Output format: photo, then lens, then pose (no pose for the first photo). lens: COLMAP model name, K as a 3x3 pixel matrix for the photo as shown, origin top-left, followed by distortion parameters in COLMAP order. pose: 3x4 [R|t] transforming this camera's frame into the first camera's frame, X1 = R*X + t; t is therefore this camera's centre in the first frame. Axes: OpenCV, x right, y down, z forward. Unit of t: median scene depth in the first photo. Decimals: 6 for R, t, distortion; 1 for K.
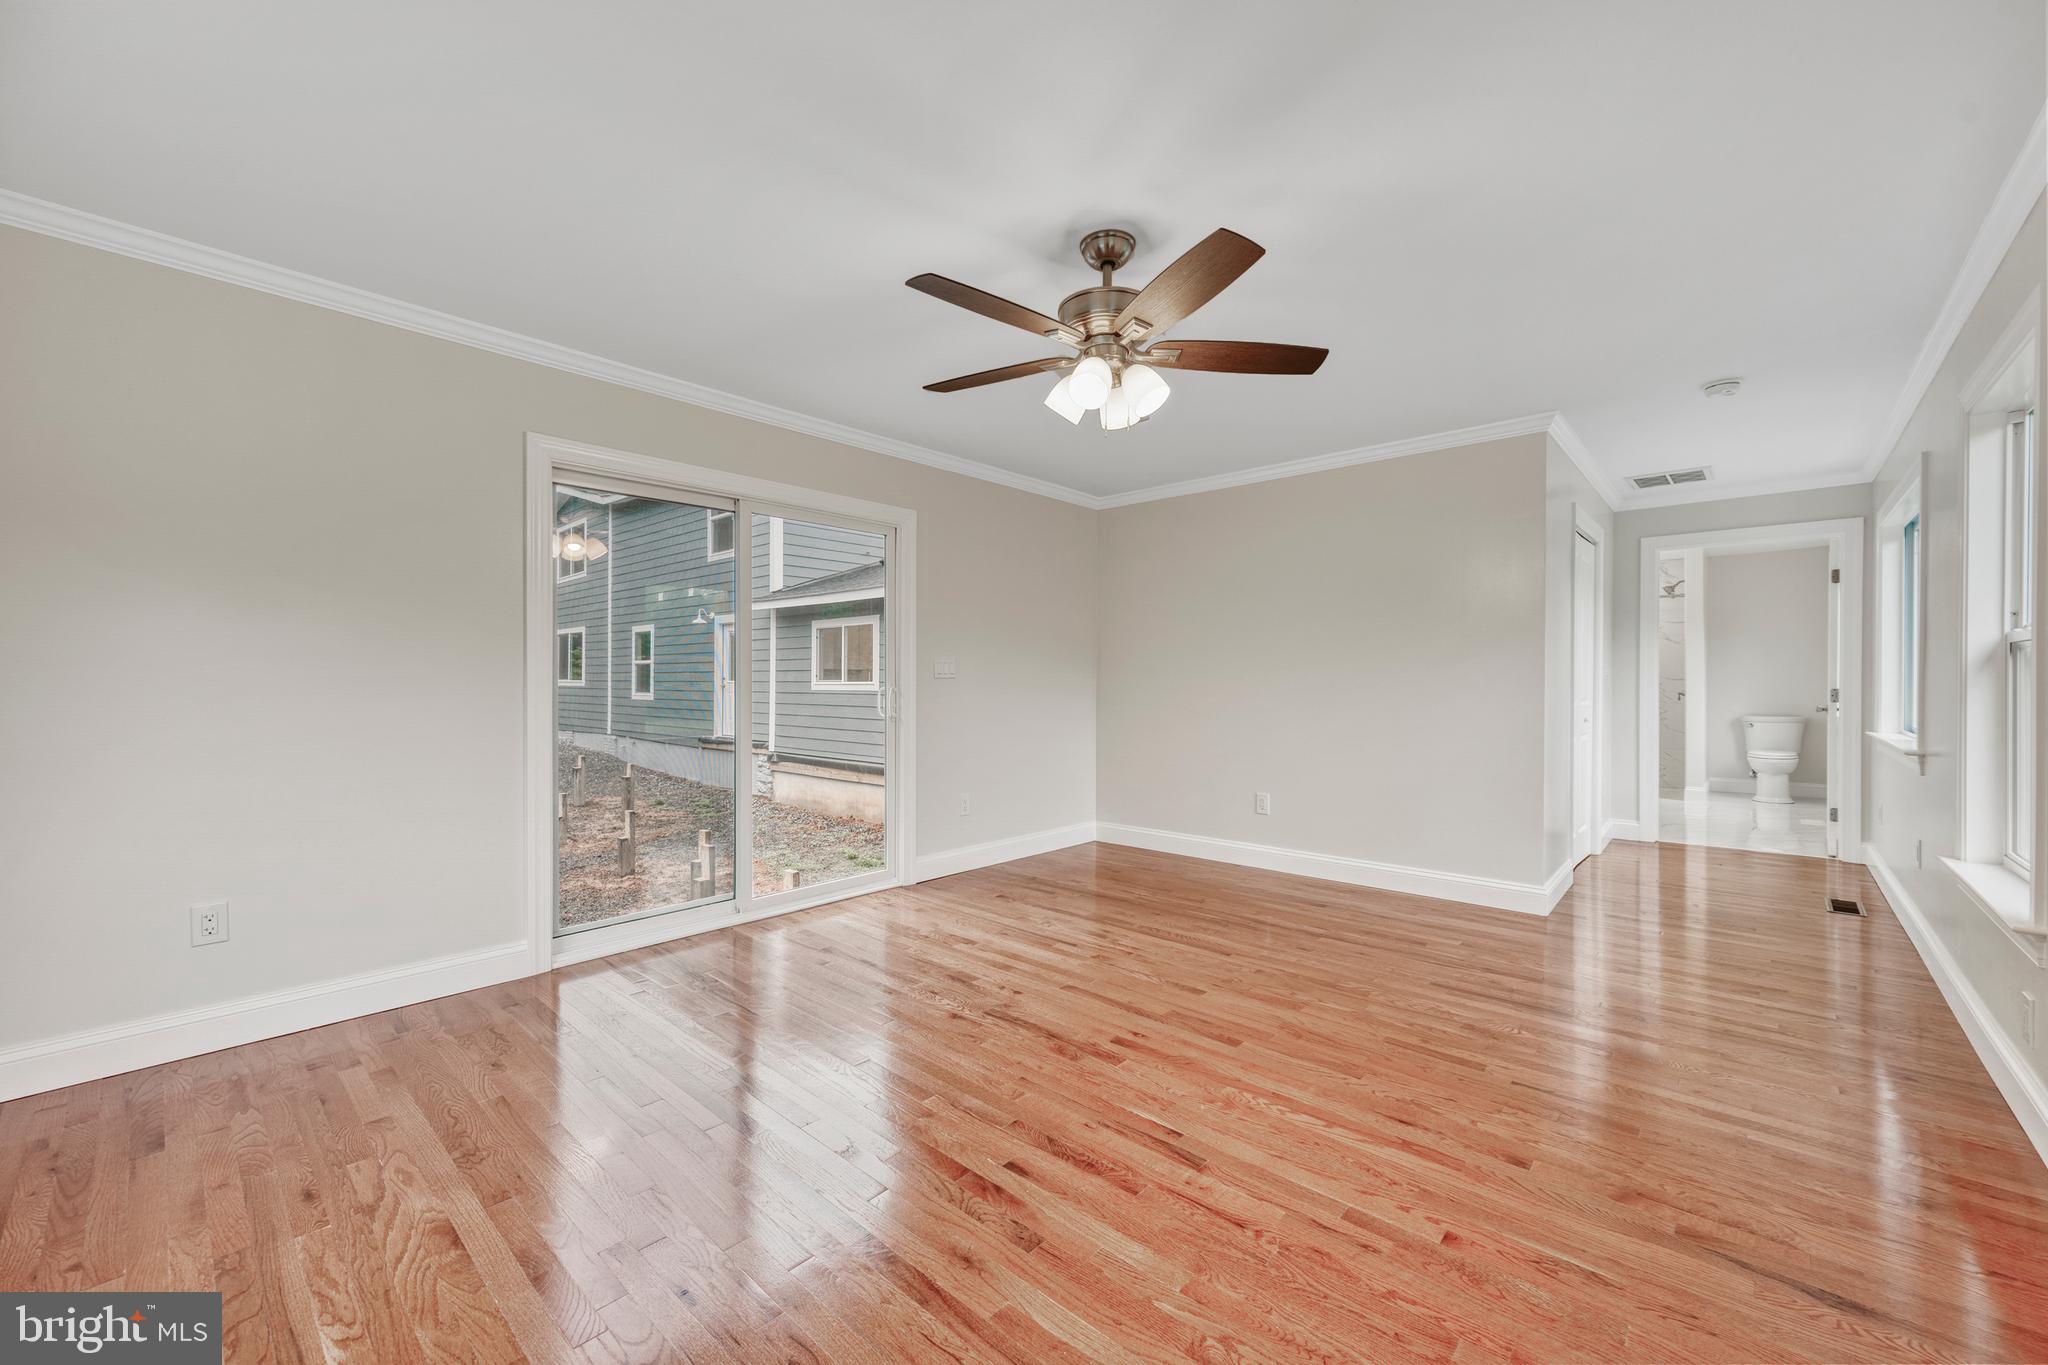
lens RADIAL K [[804.8, 0, 1025.9], [0, 804.8, 687.9], [0, 0, 1]] dist [0.000034, -0.000118]
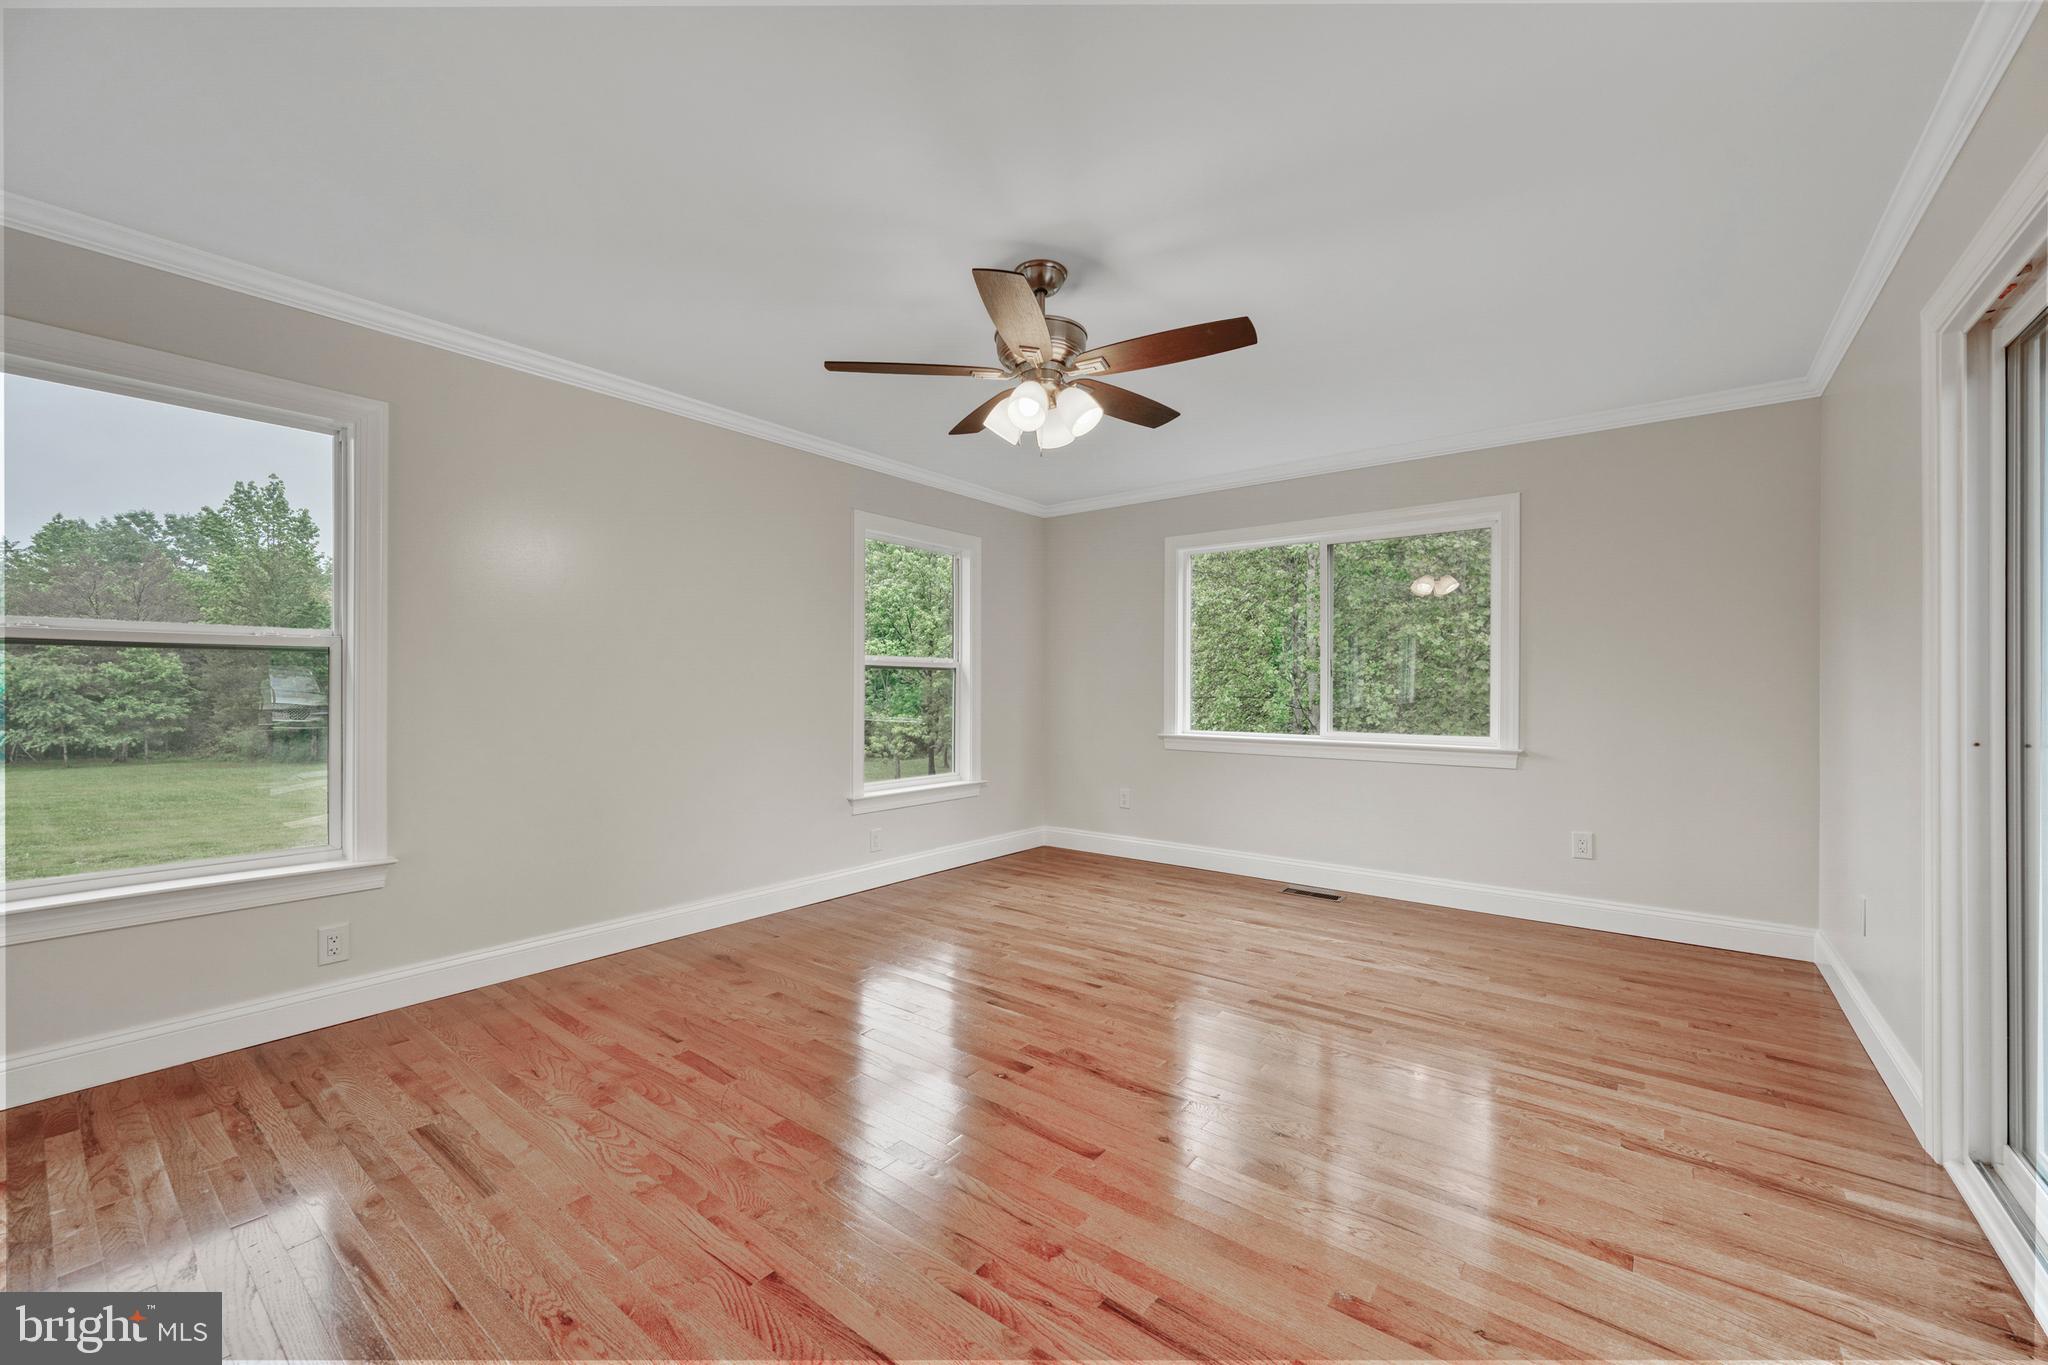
lens RADIAL K [[804.8, 0, 1025.9], [0, 804.8, 687.9], [0, 0, 1]] dist [0.000034, -0.000118]
pose [[-0.997137, -0.003402, -0.075535, 0.192617], [-0.004054, 0.999956, 0.008484, -0.016674], [0.075502, 0.008766, -0.997107, 1.998741]]
